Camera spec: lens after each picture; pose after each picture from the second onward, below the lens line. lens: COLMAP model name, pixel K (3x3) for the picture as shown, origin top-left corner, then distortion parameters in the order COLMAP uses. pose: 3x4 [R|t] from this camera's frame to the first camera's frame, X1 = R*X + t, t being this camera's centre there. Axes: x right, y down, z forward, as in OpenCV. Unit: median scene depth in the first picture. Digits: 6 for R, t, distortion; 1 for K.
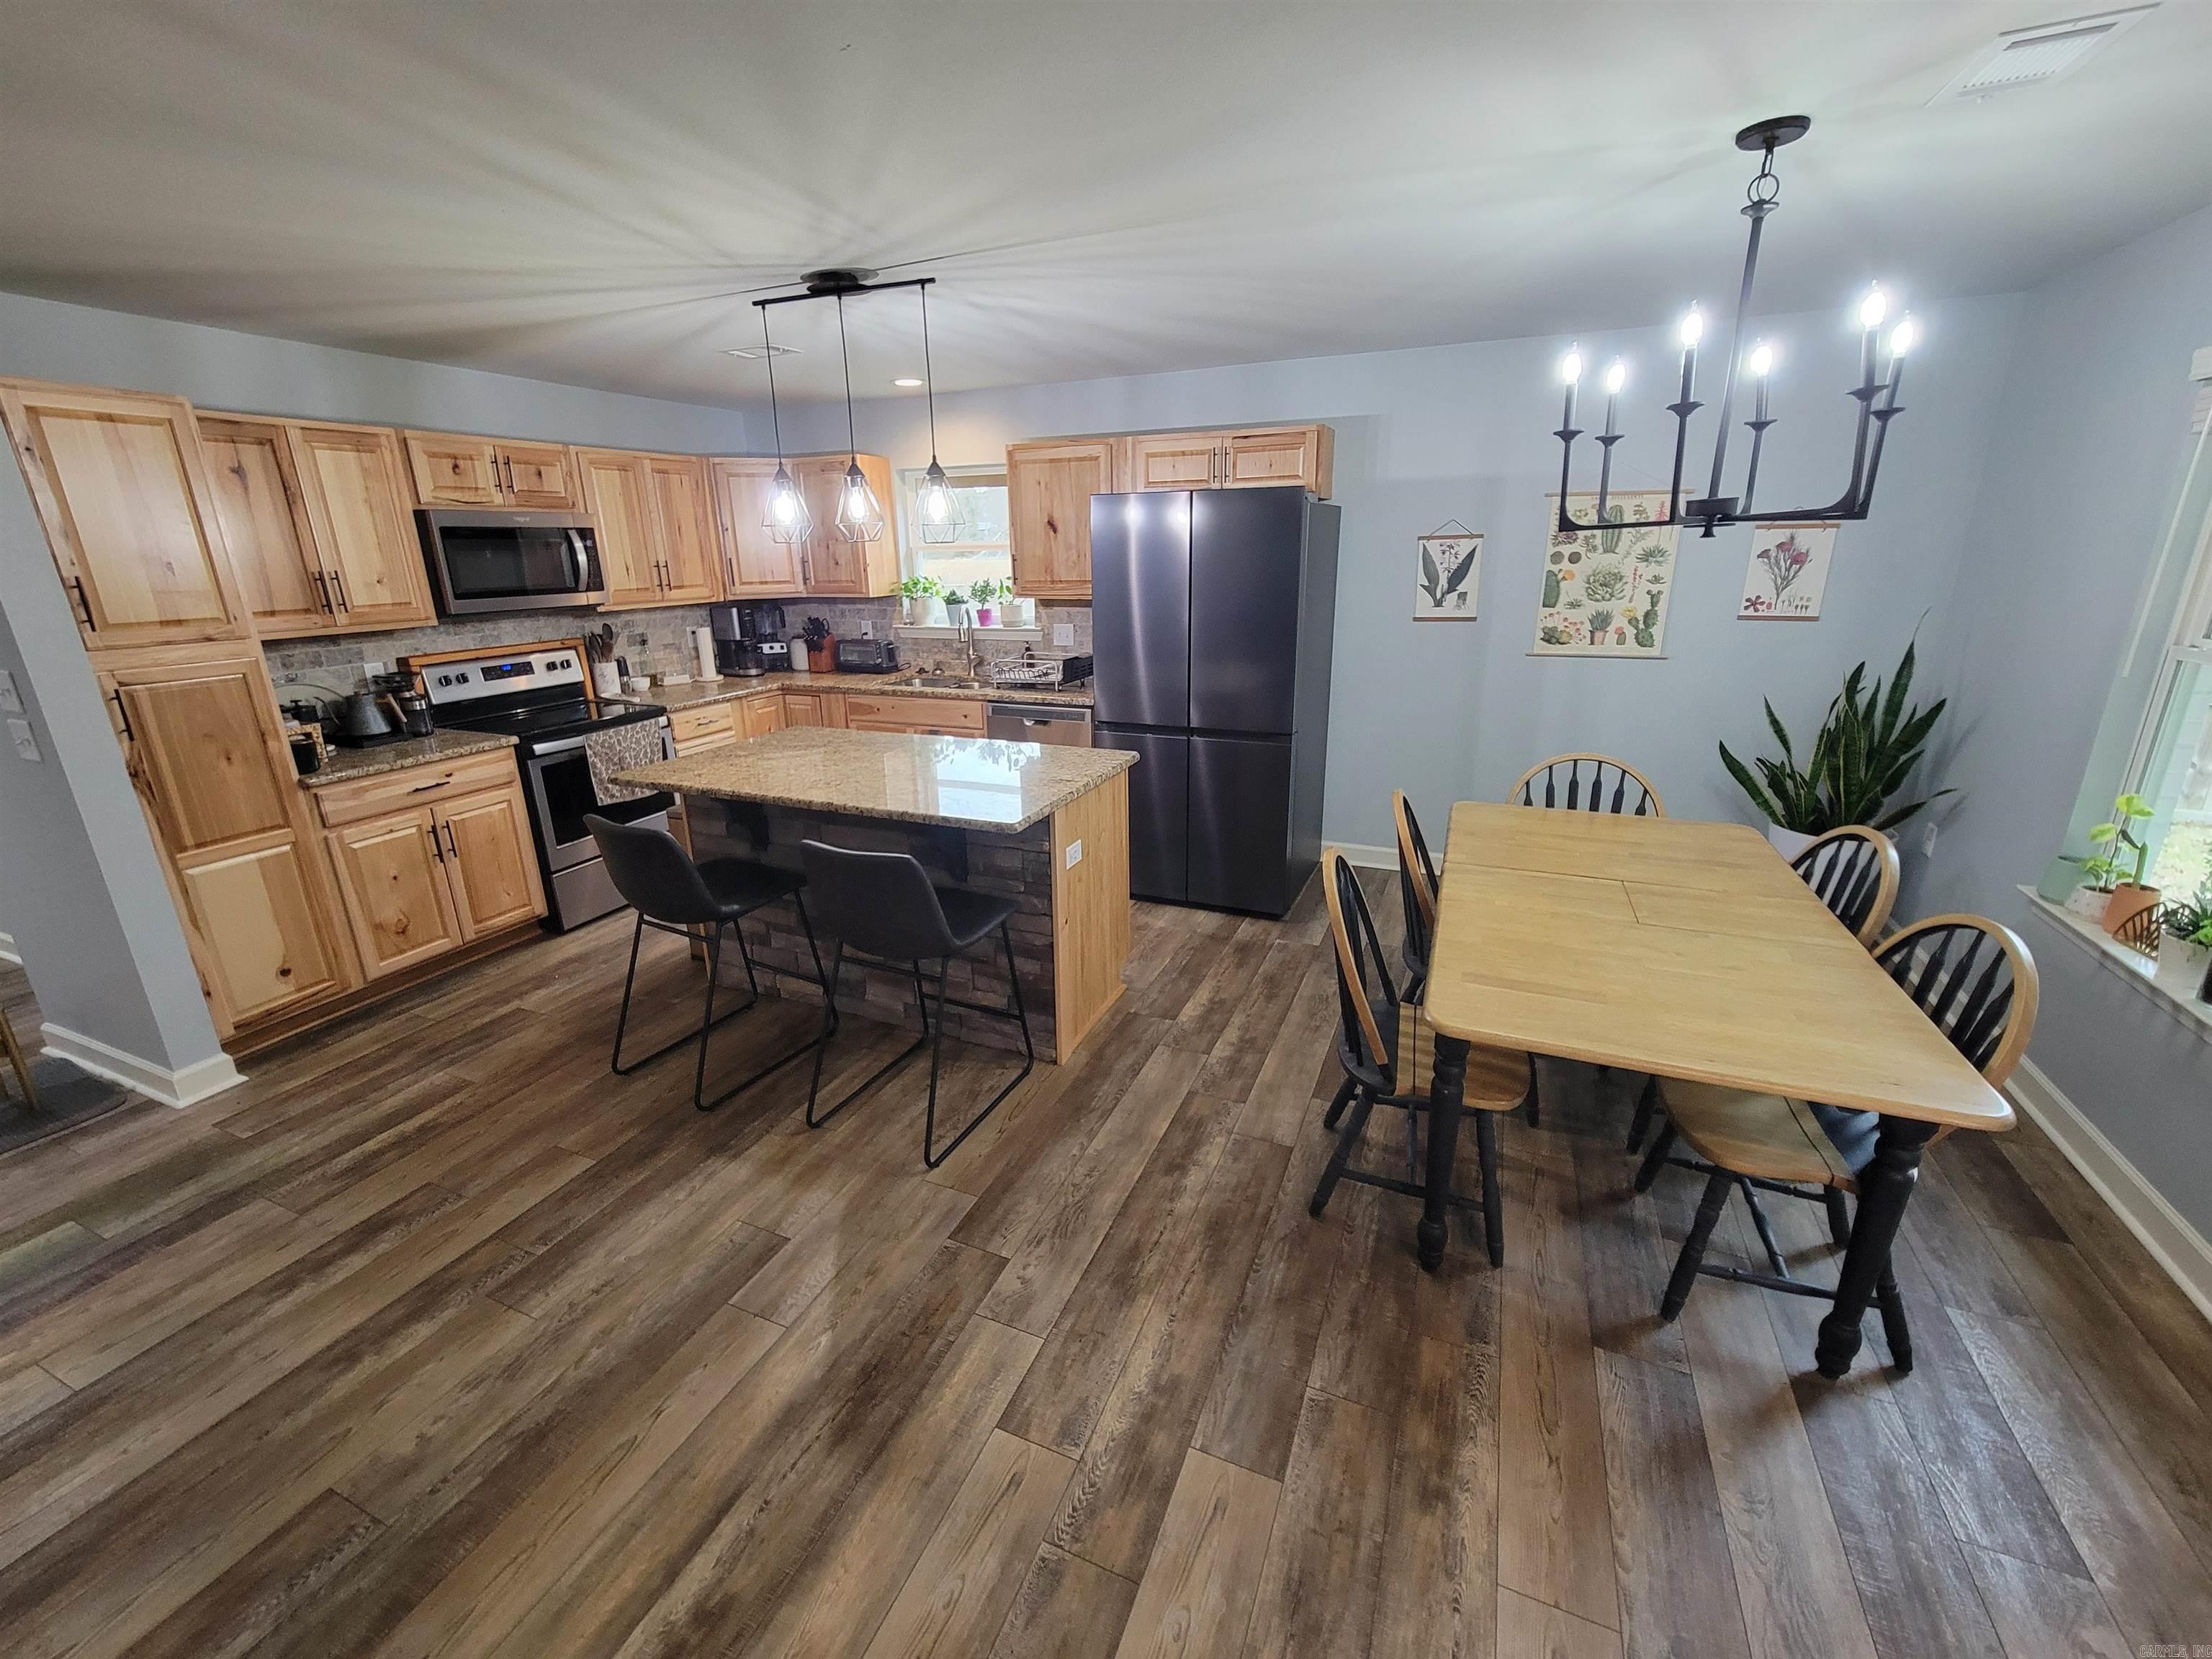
lens RADIAL K [[904.6, 0, 1093.0], [0, 904.6, 817.5], [0, 0, 1]] dist [-0.000280, 0.000010]
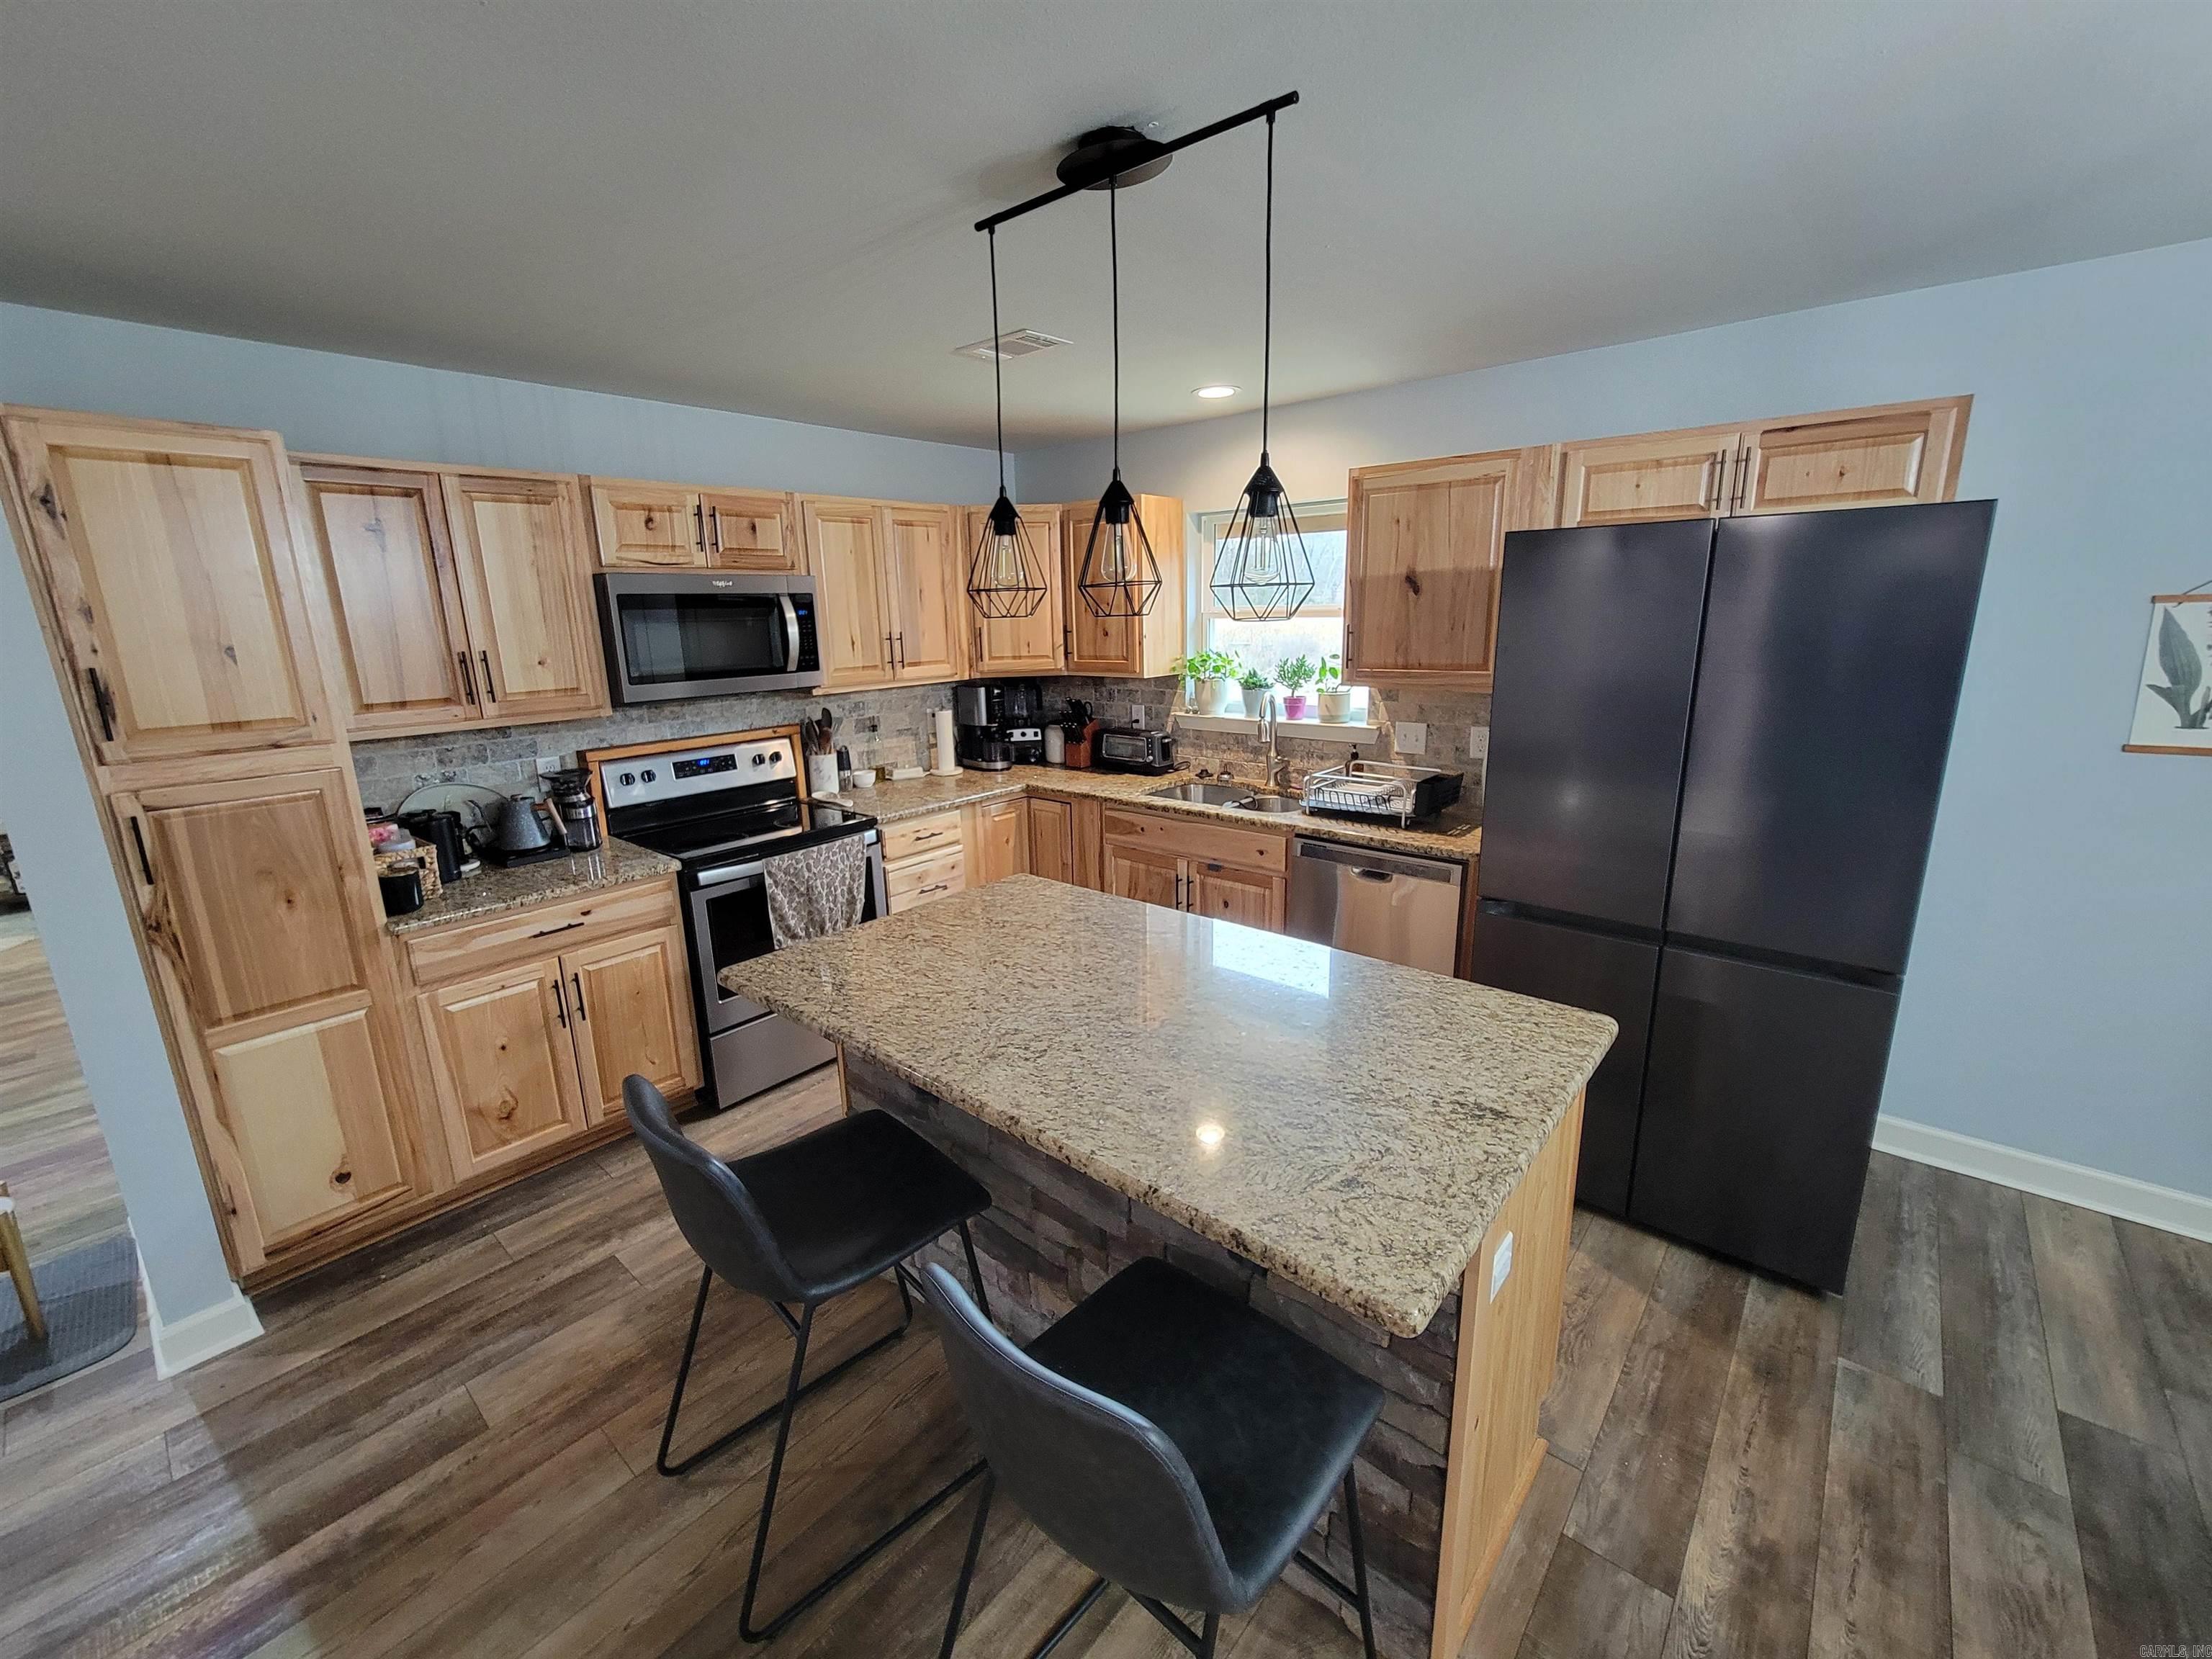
lens RADIAL K [[904.6, 0, 1095.7], [0, 904.6, 816.1], [0, 0, 1]] dist [-0.000280, 0.000010]
pose [[0.954666, 0.063154, -0.290902, -0.088593], [-0.080462, 0.995606, -0.047910, -0.138430], [0.286598, 0.069144, 0.955552, 0.420221]]
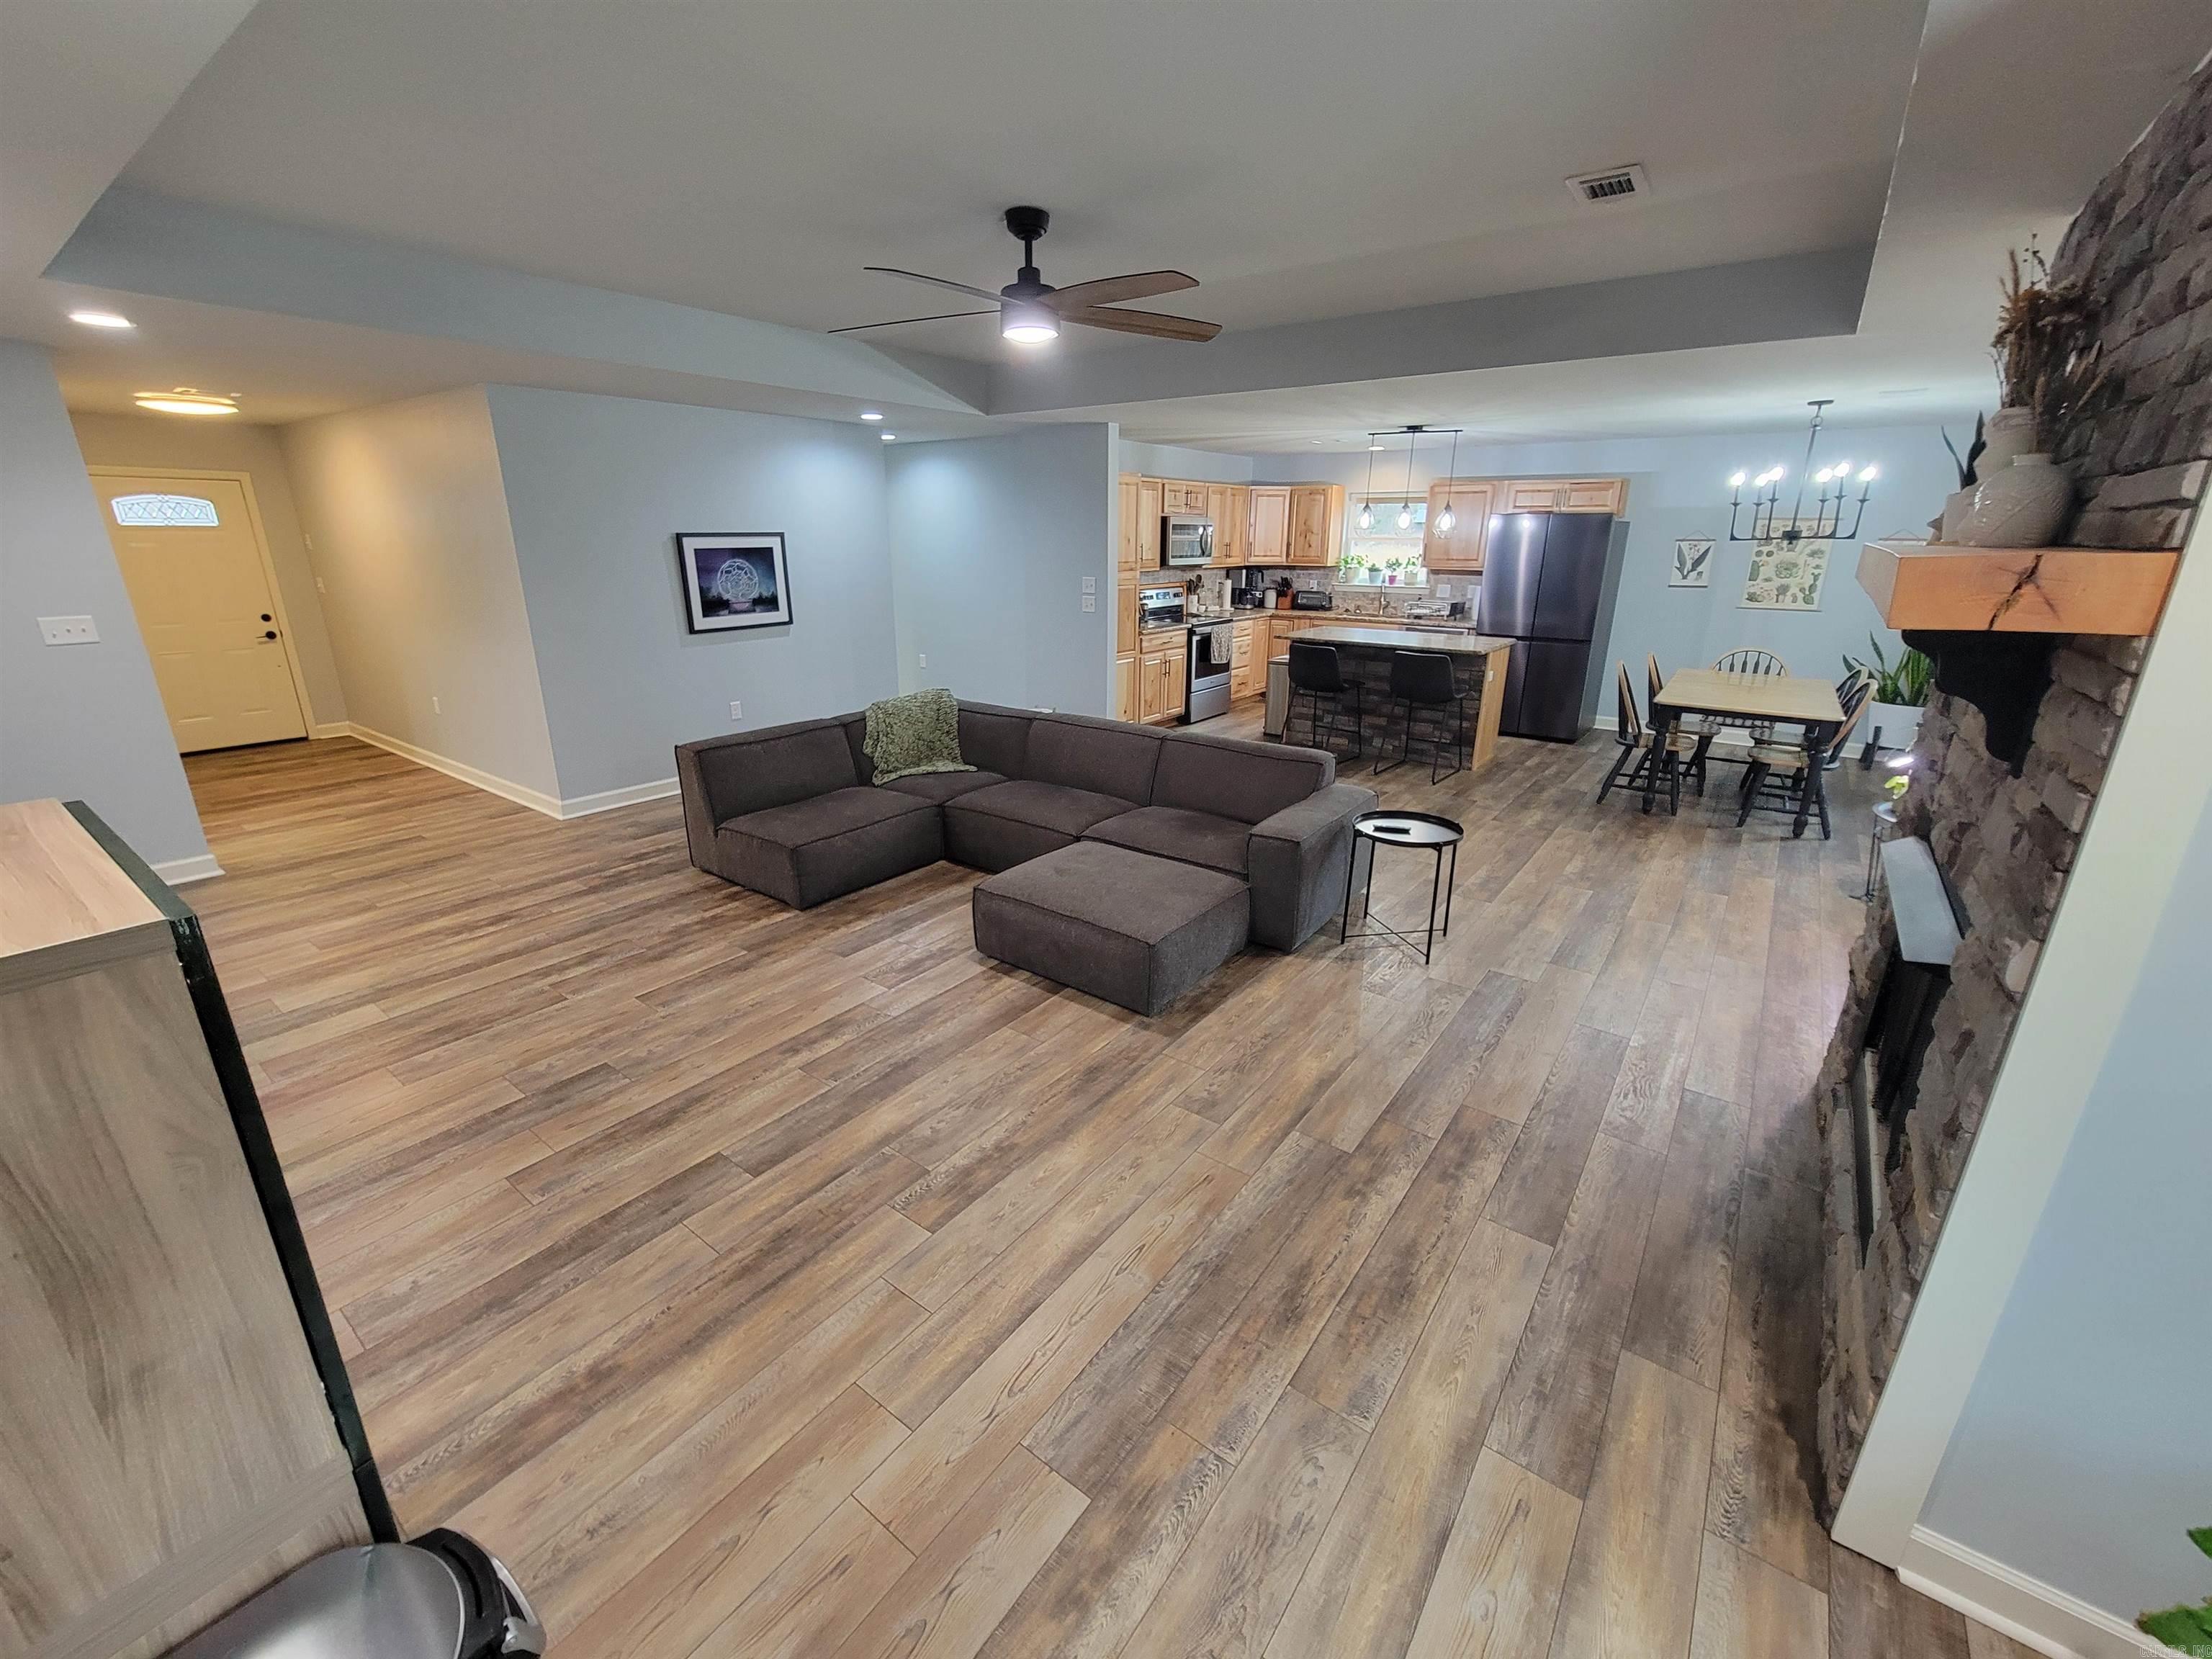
lens RADIAL K [[904.6, 0, 1090.3], [0, 904.6, 817.0], [0, 0, 1]] dist [-0.000280, 0.000010]
pose [[0.972024, 0.091016, -0.216532, -0.425230], [-0.088085, 0.995843, 0.023170, 0.383937], [0.217741, -0.003448, 0.976001, -1.295542]]
